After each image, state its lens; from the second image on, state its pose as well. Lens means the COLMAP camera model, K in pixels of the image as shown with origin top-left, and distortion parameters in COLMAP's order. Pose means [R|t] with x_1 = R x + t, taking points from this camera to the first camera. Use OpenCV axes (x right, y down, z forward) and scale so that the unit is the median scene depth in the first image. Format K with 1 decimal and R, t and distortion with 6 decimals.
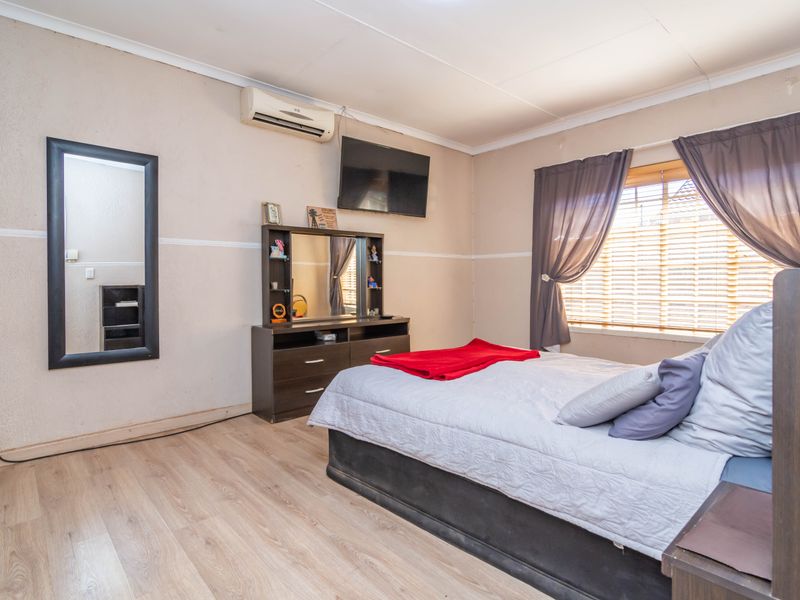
lens RADIAL K [[441.2, 0, 405.3], [0, 441.2, 292.5], [0, 0, 1]] dist [-0.002823, -0.000159]
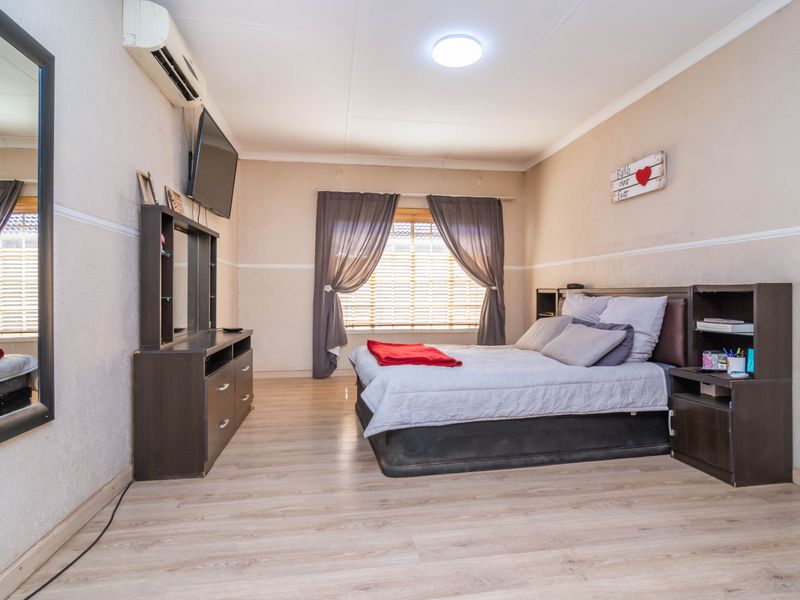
lens RADIAL K [[441.2, 0, 405.3], [0, 441.2, 292.5], [0, 0, 1]] dist [-0.002823, -0.000159]
pose [[0.543590, 0.009140, 0.839301, -0.647283], [0.021841, 0.999448, -0.025030, 0.012273], [-0.839067, 0.031937, 0.543090, 0.266561]]
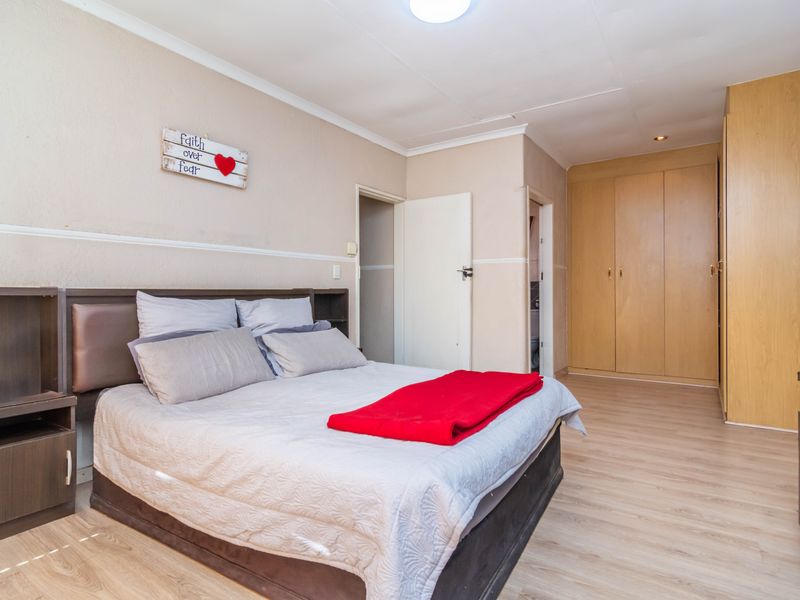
lens RADIAL K [[441.2, 0, 405.3], [0, 441.2, 292.5], [0, 0, 1]] dist [-0.002823, -0.000159]
pose [[-0.970861, 0.013669, -0.239254, 0.256167], [0.007401, 0.999606, 0.027074, -0.023152], [0.239530, 0.024514, -0.970579, 1.217299]]
